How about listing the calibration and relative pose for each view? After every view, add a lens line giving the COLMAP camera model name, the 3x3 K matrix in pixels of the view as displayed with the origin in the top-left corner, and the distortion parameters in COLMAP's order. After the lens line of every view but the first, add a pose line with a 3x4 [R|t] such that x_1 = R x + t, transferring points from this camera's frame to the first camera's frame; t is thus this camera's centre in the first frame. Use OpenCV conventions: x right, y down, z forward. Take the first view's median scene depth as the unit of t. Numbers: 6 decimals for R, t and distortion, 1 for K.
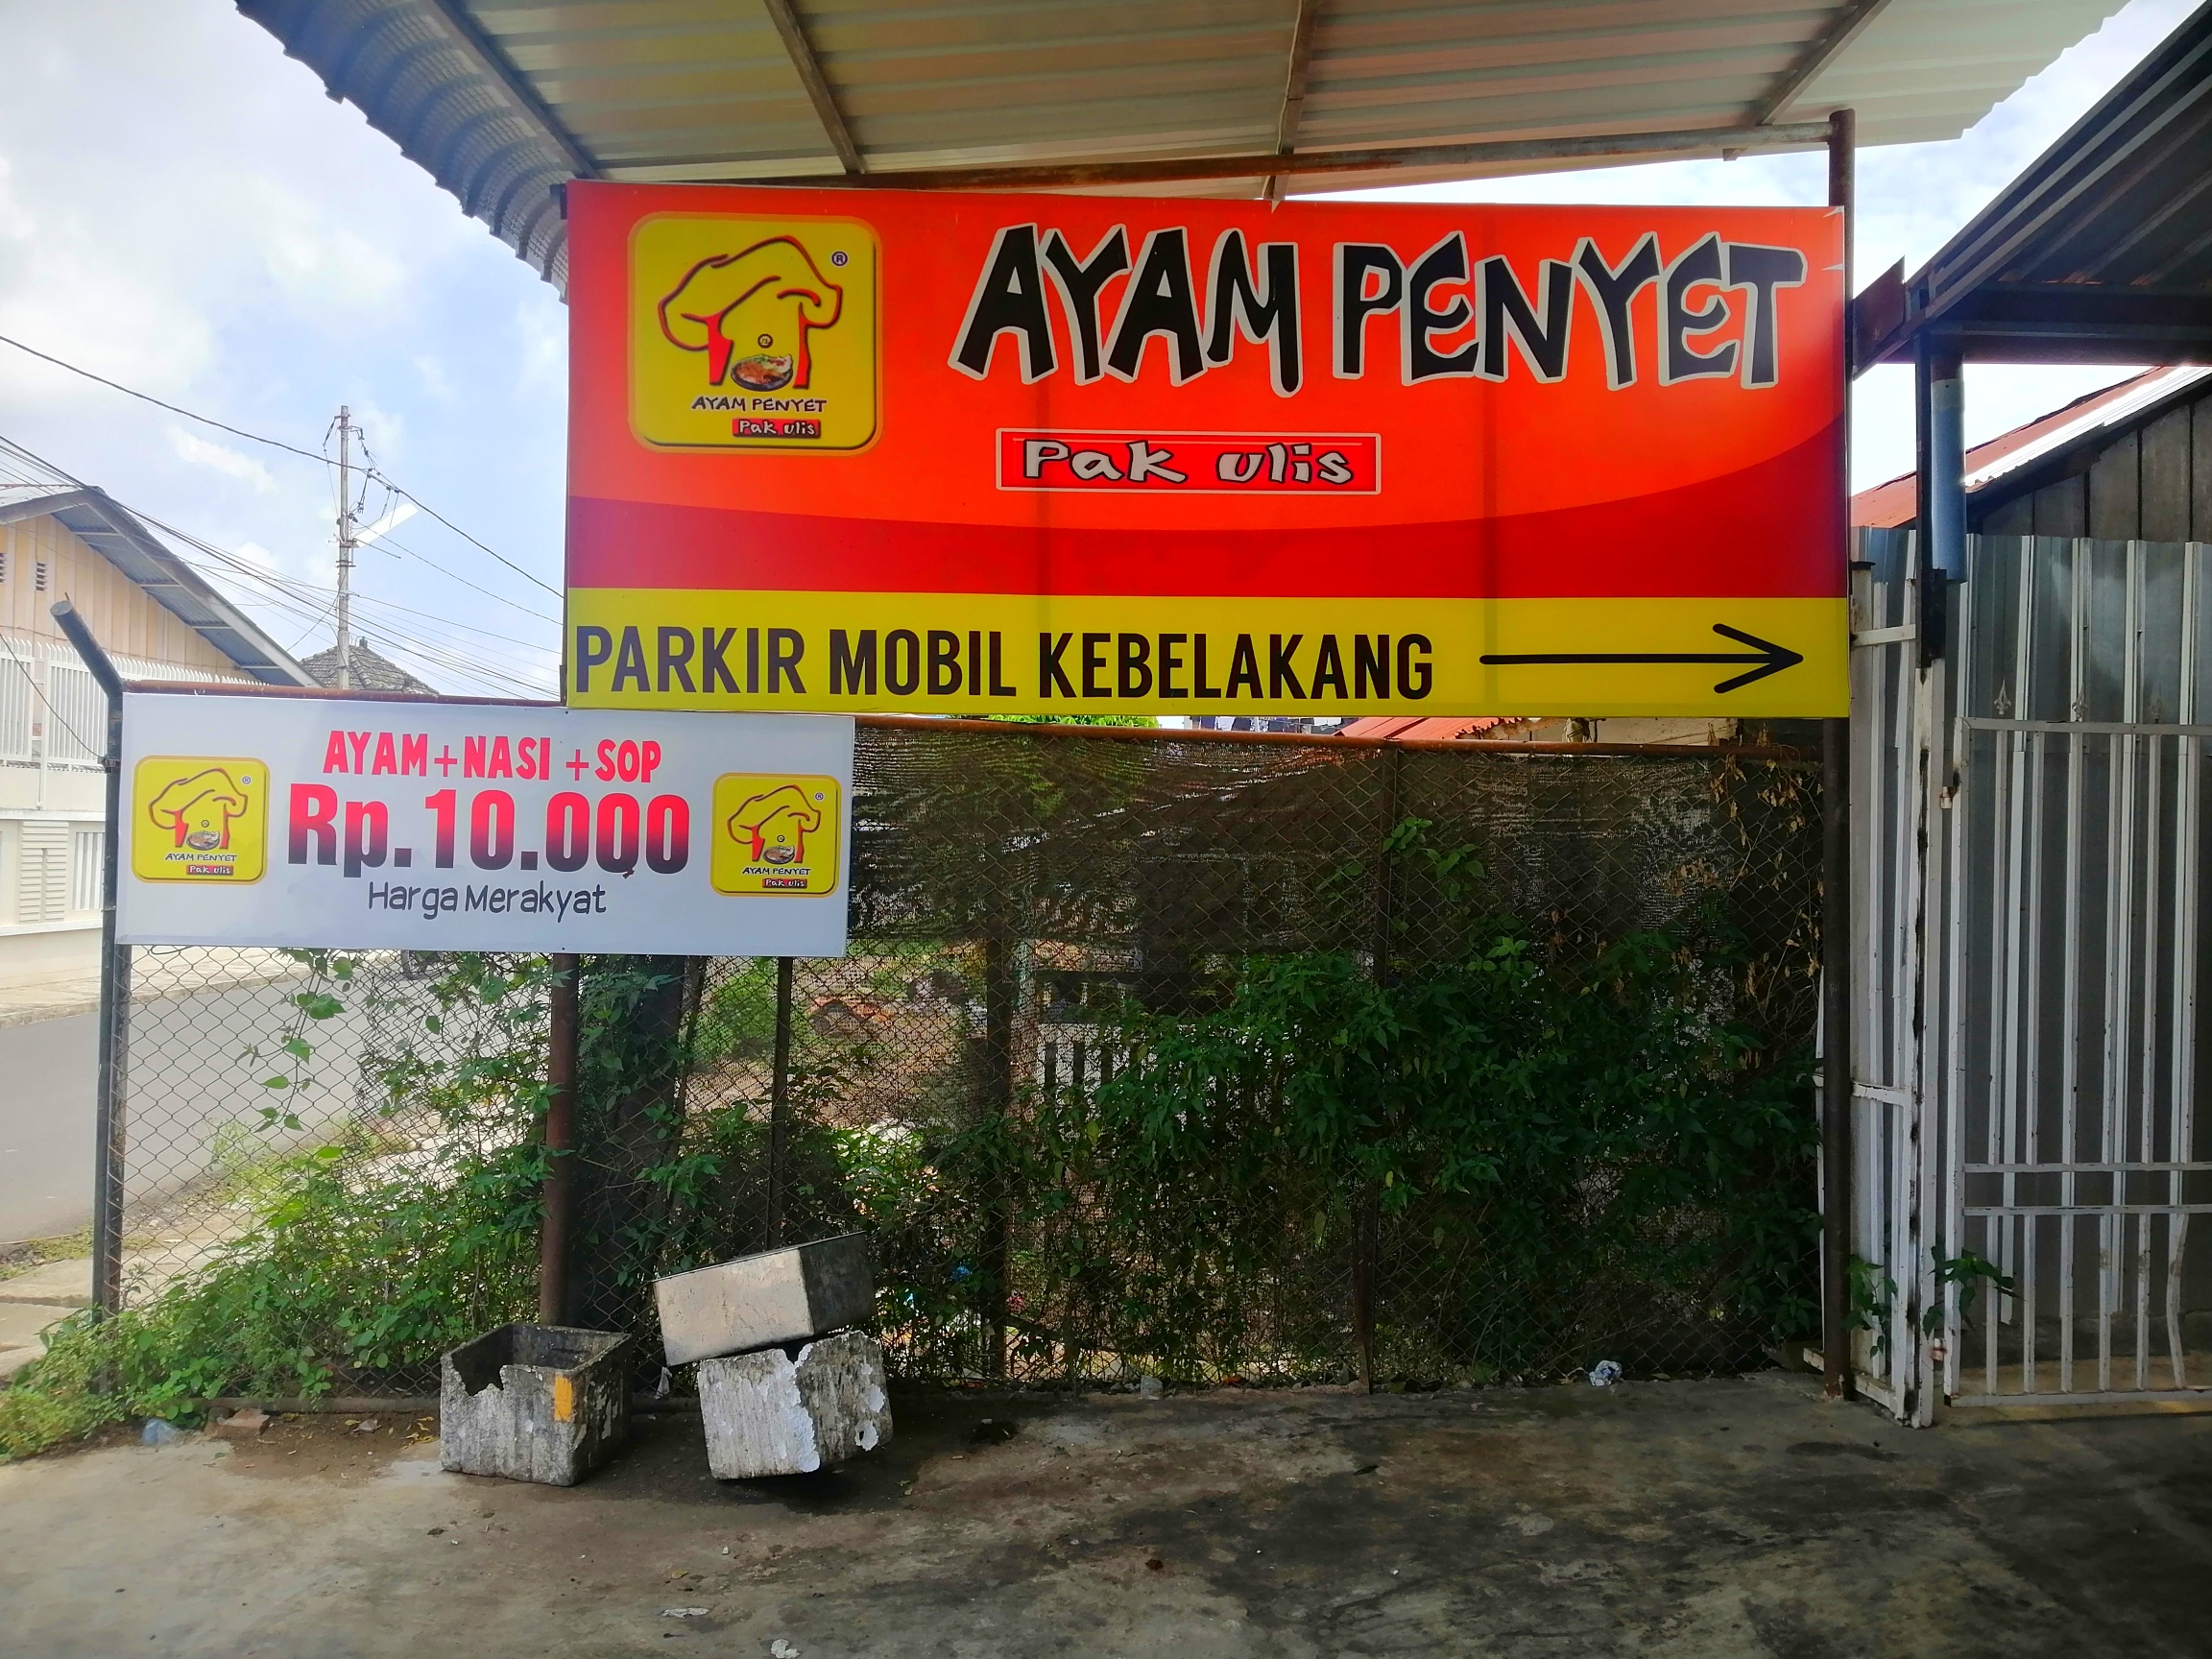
lens RADIAL K [[1656.2, 0, 1112.0], [0, 1656.2, 848.8], [0, 0, 1]] dist [0.016809, -0.002699]
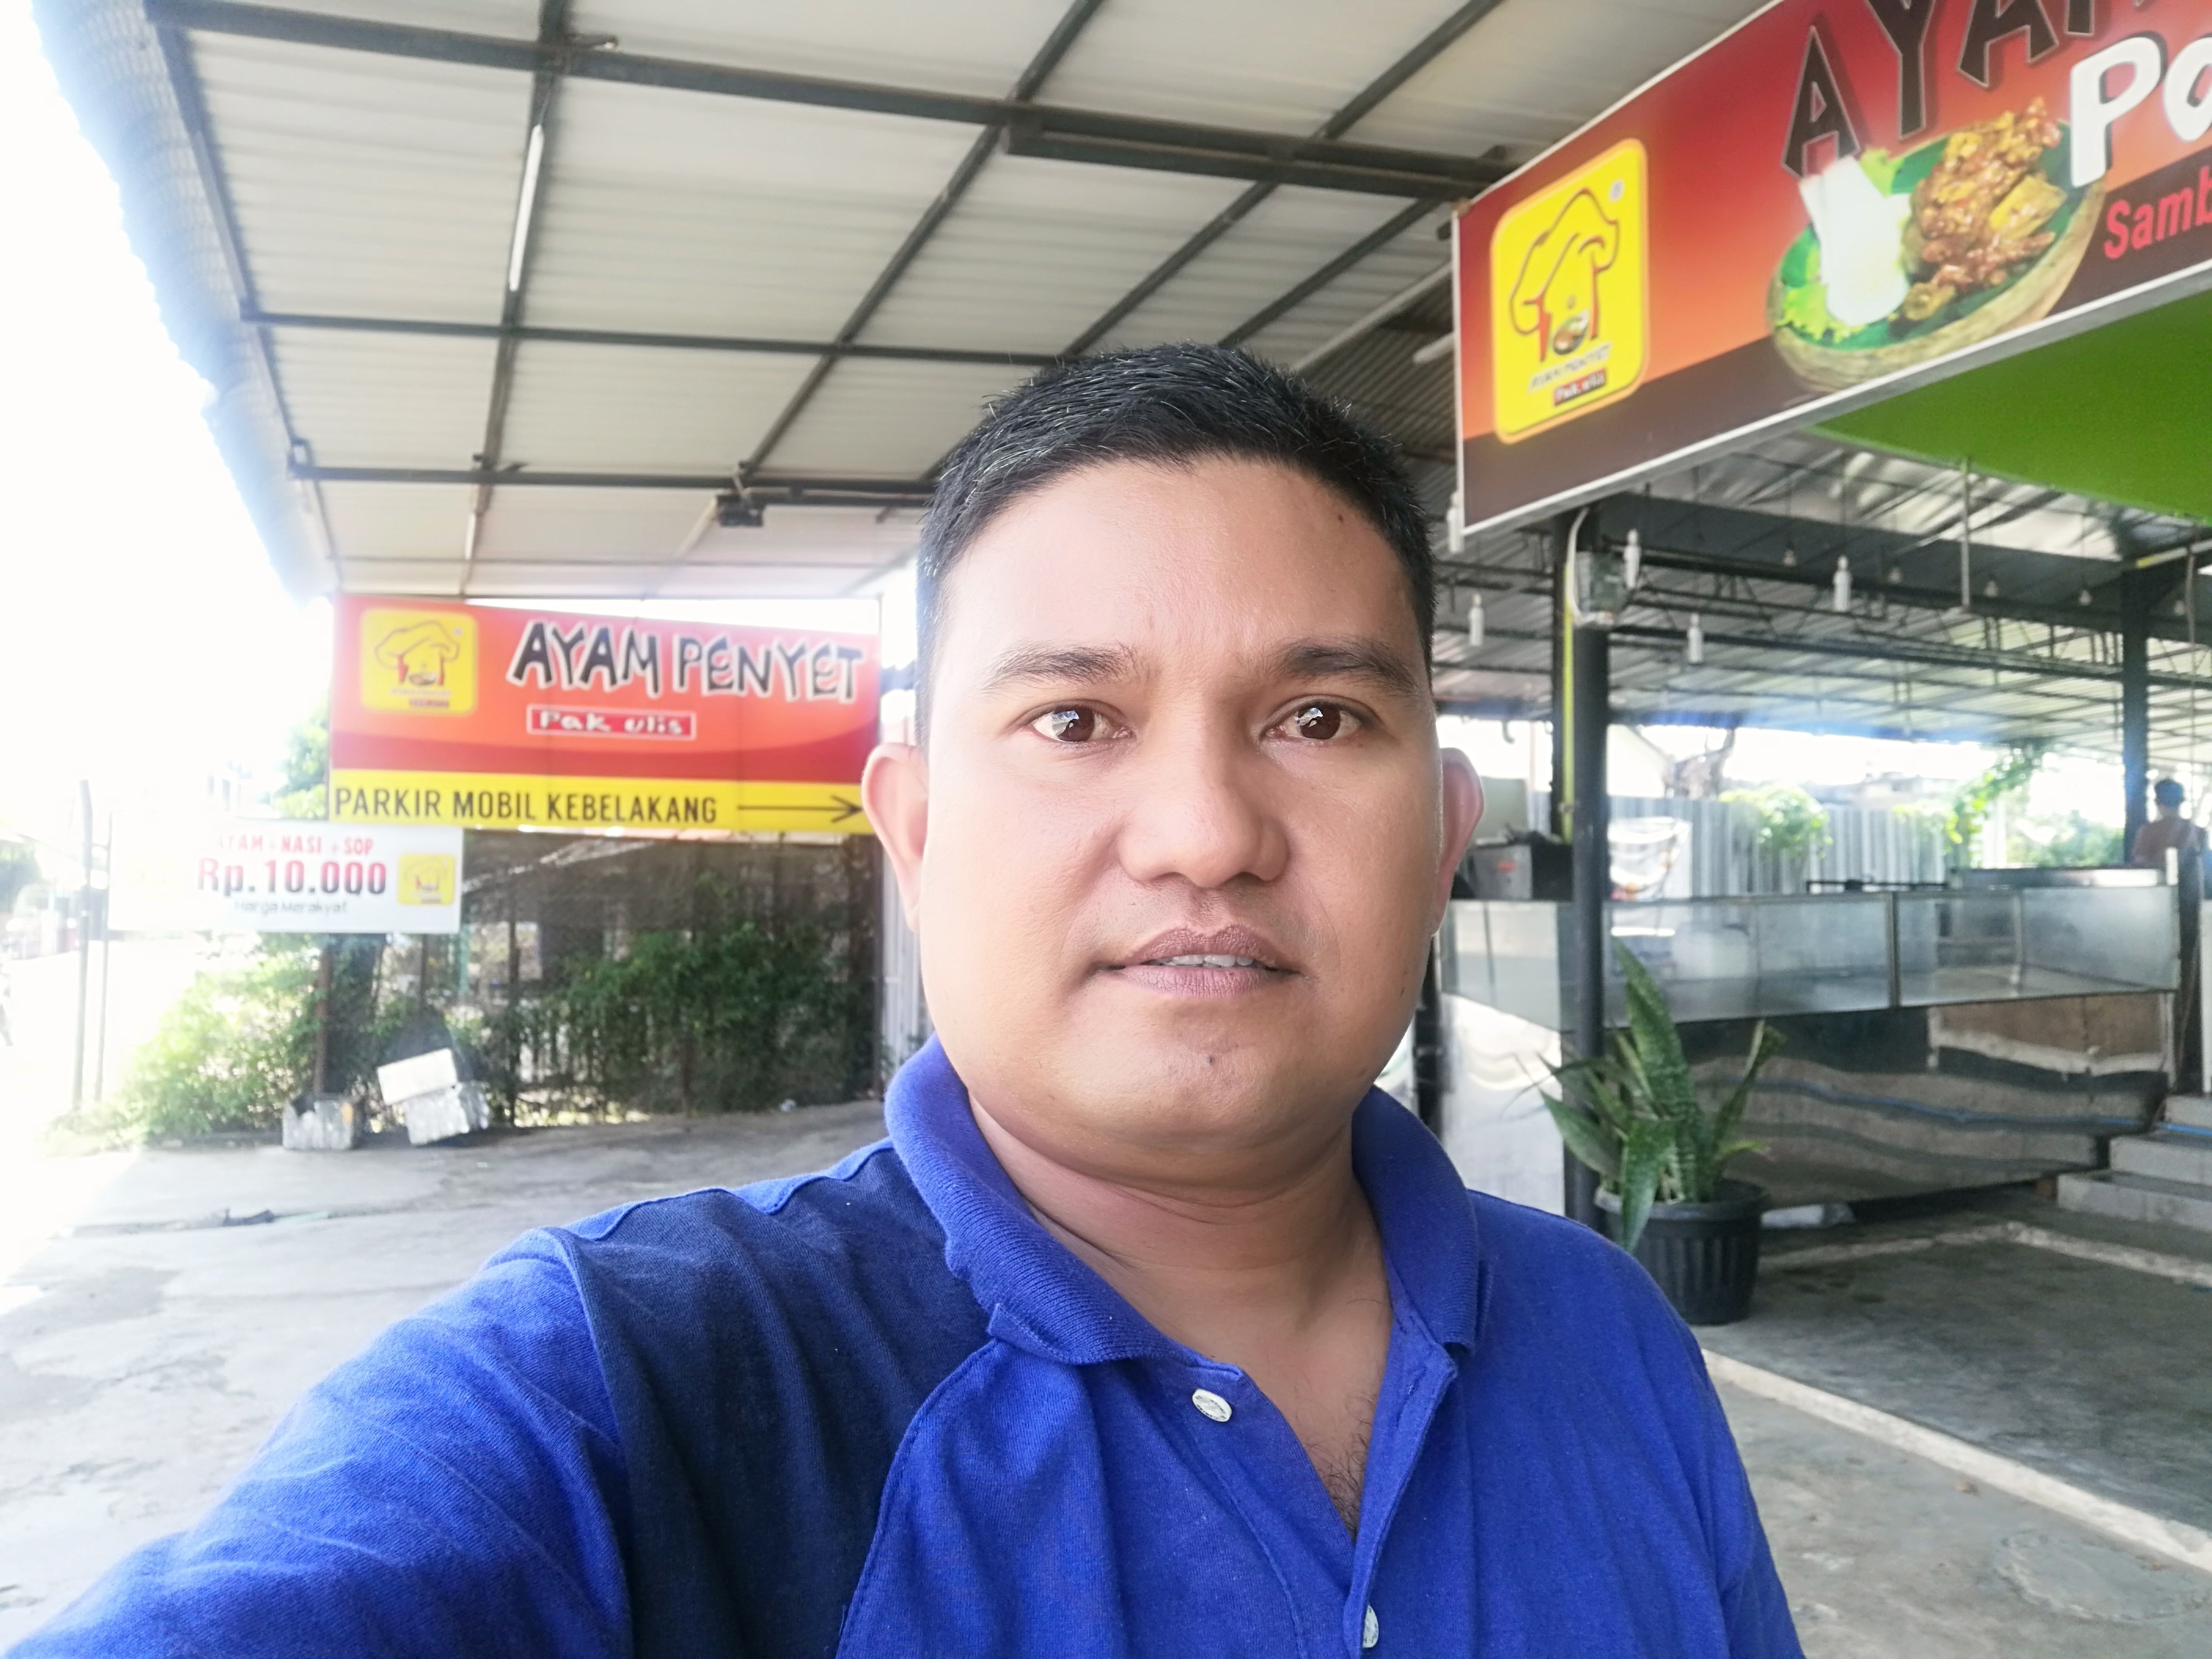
lens RADIAL K [[1656.2, 0, 1107.4], [0, 1656.2, 849.1], [0, 0, 1]] dist [0.016809, -0.002699]
pose [[0.912868, 0.007416, 0.408186, -0.278432], [0.009186, 0.999209, -0.038698, 0.047318], [-0.408150, 0.039076, 0.912078, -1.467212]]
